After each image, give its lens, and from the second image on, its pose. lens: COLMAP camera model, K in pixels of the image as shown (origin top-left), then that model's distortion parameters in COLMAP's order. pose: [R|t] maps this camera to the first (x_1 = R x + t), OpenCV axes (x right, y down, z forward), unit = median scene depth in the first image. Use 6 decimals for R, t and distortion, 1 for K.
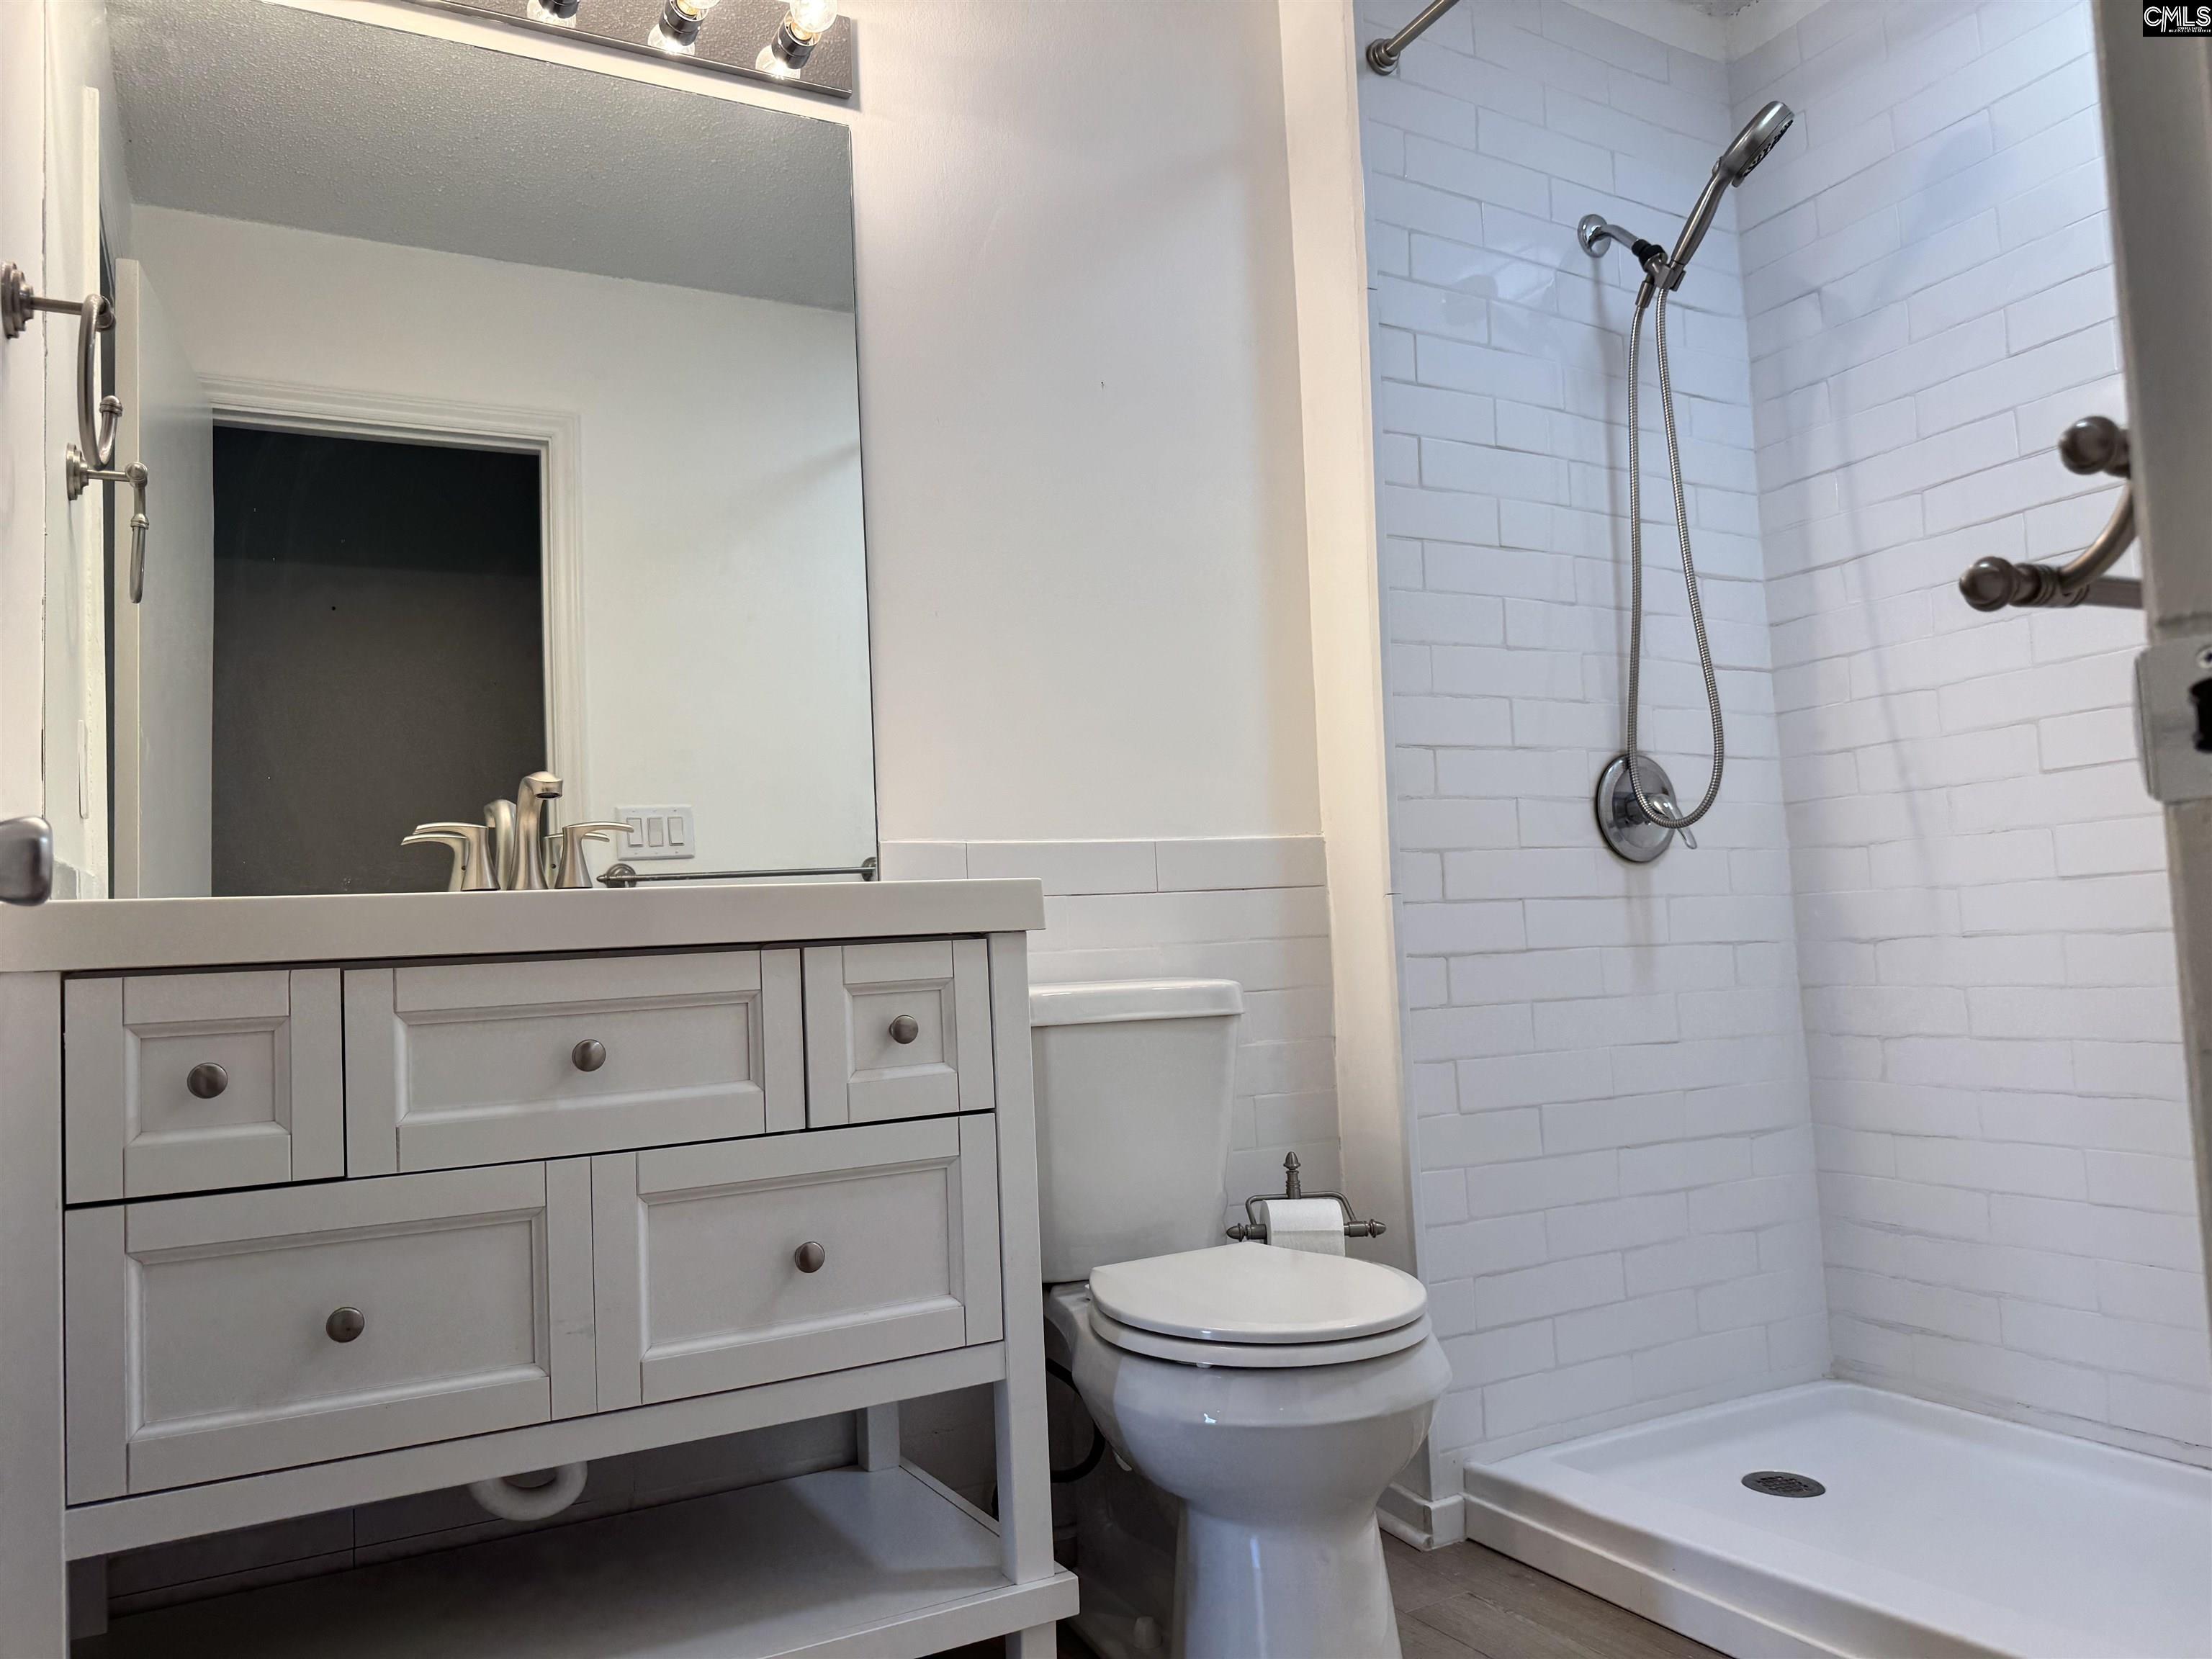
lens RADIAL K [[1535.4, 0, 1093.3], [0, 1535.4, 836.2], [0, 0, 1]] dist [0.128574, -0.204705]
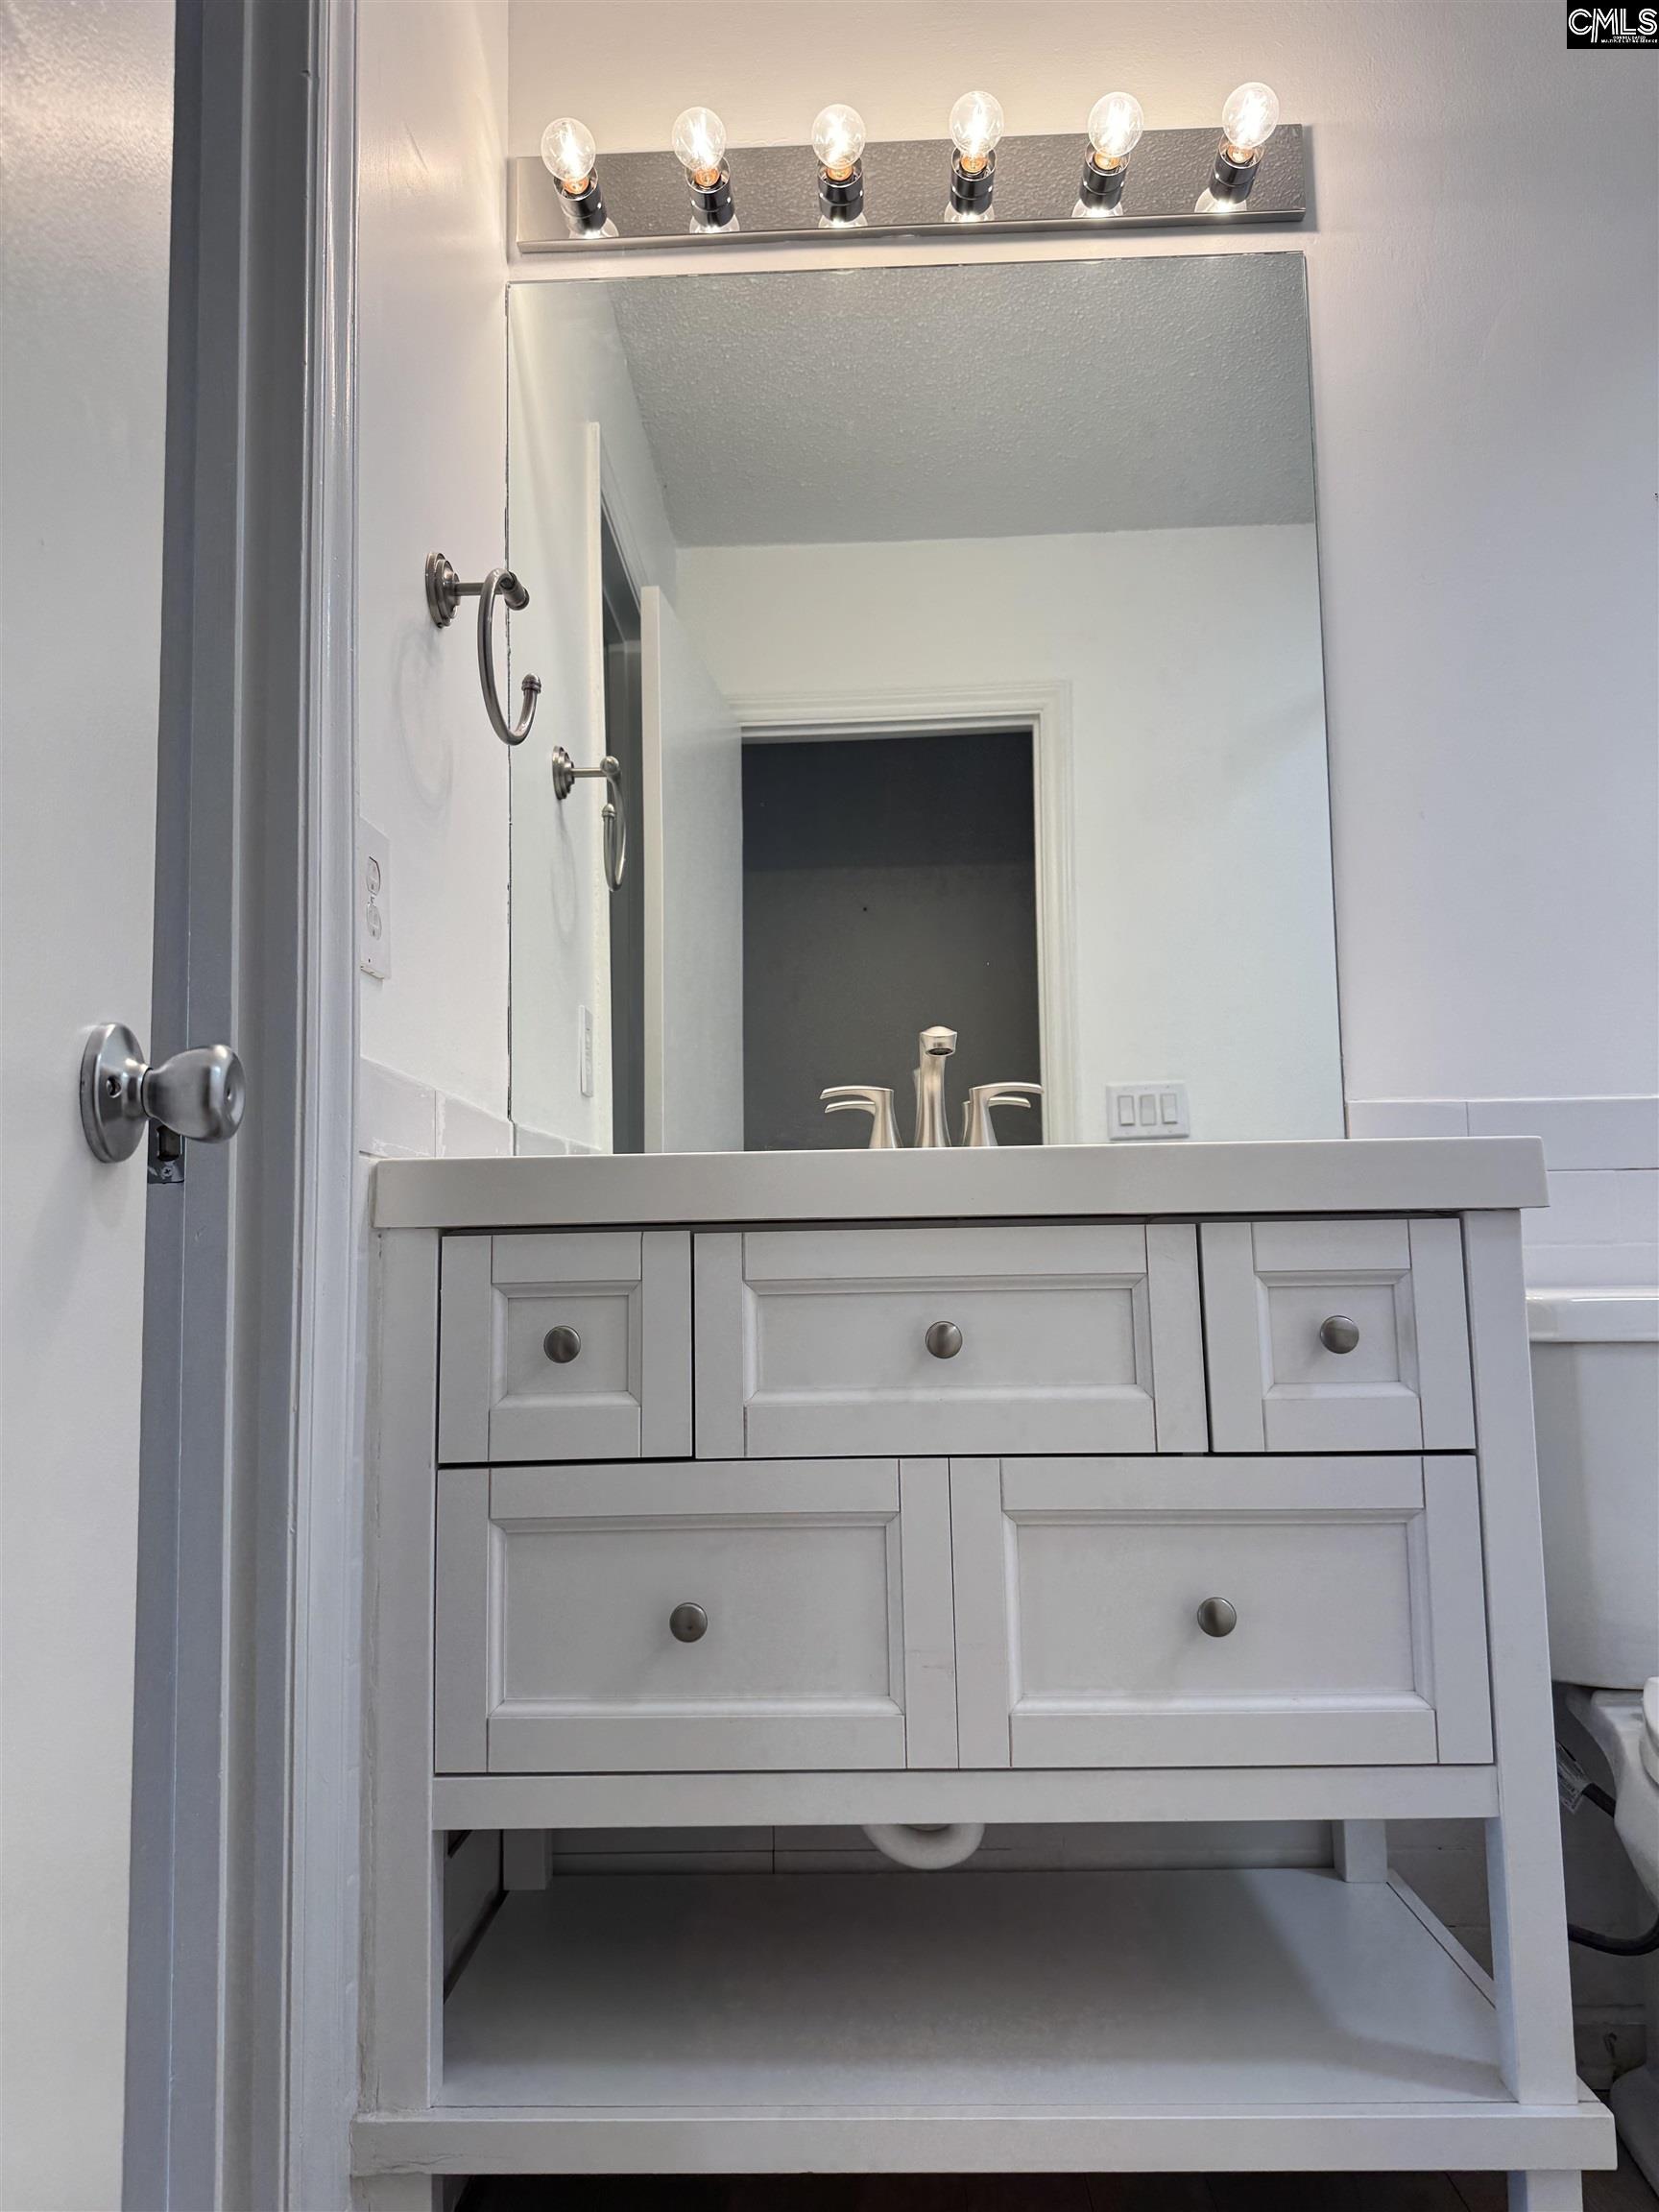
lens RADIAL K [[1535.4, 0, 829.5], [0, 1535.4, 1106.0], [0, 0, 1]] dist [0.128574, -0.204705]
pose [[0.867530, -0.020188, -0.496975, 0.041338], [0.012807, 0.999751, -0.018254, 0.022386], [0.497219, 0.009471, 0.867573, 0.197604]]
